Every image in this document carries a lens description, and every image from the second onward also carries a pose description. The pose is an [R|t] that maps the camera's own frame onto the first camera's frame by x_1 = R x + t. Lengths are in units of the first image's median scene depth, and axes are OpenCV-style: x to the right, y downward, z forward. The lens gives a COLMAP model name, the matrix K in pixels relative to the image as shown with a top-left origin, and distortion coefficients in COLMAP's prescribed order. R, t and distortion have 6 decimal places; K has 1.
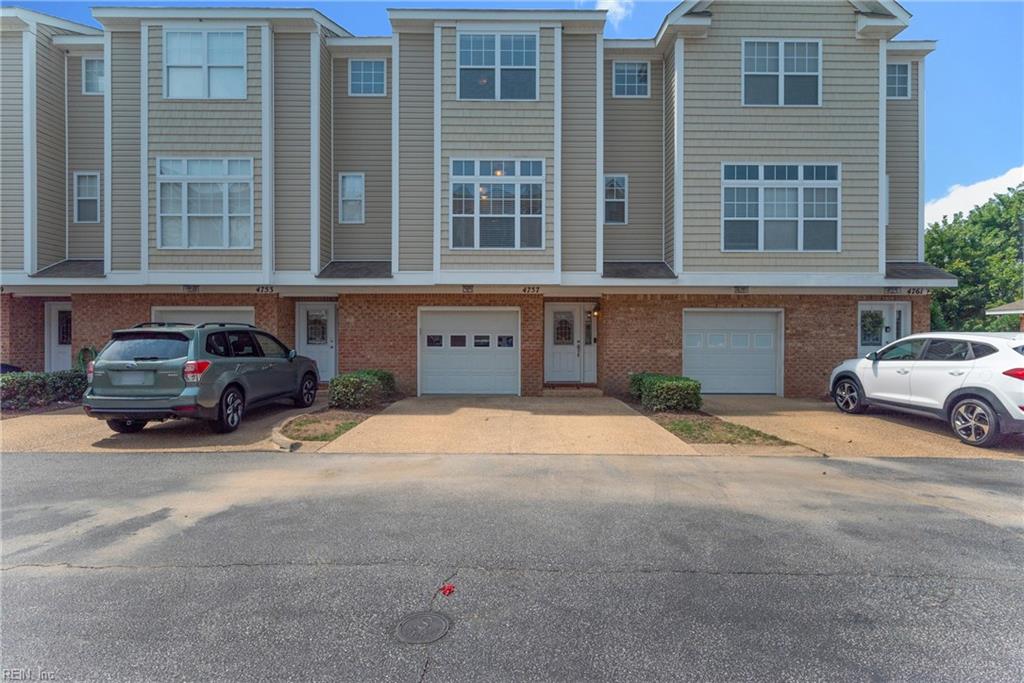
lens RADIAL K [[496.3, 0, 505.2], [0, 496.3, 343.9], [0, 0, 1]] dist [0.001203, 0.000039]
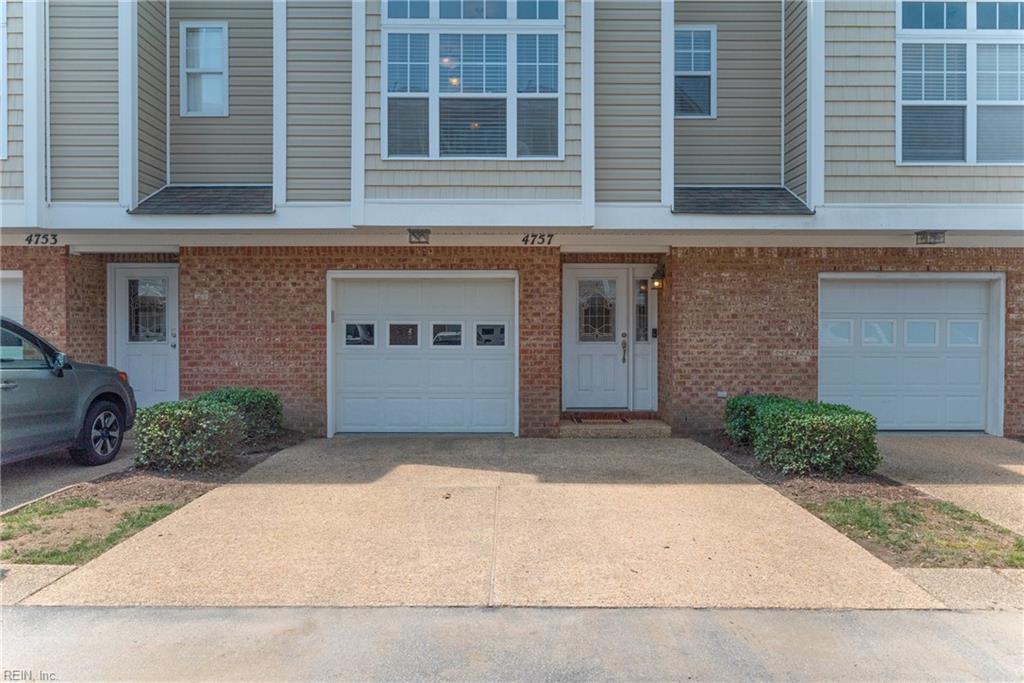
lens RADIAL K [[710.0, 0, 514.8], [0, 710.0, 339.4], [0, 0, 1]] dist [0.002065, 0.000377]
pose [[0.999800, -0.001605, 0.019912, 0.012299], [0.001567, 0.999997, 0.001936, -0.002074], [-0.019915, -0.001905, 0.999800, 0.241462]]
